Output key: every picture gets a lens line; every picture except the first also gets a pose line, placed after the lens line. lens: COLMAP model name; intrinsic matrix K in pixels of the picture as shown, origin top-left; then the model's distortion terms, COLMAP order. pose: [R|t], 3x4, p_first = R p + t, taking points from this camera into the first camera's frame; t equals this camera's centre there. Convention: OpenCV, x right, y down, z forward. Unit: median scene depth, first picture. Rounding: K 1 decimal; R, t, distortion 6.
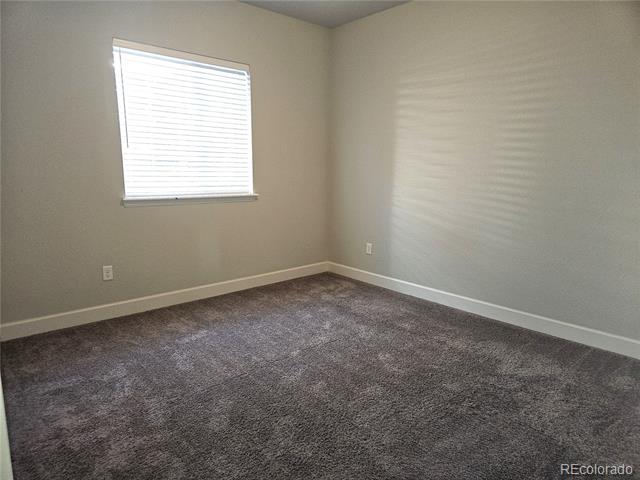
lens RADIAL K [[429.0, 0, 316.6], [0, 429.0, 236.2], [0, 0, 1]] dist [0.054986, -0.019881]
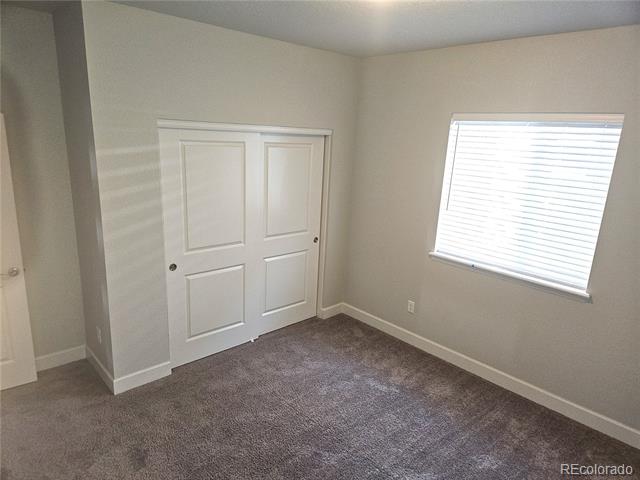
lens RADIAL K [[429.0, 0, 315.9], [0, 429.0, 238.5], [0, 0, 1]] dist [0.054986, -0.019881]
pose [[0.031453, 0.237295, -0.970928, 0.650285], [-0.210259, 0.951243, 0.225672, -0.320265], [0.977140, 0.197049, 0.079813, 0.620516]]
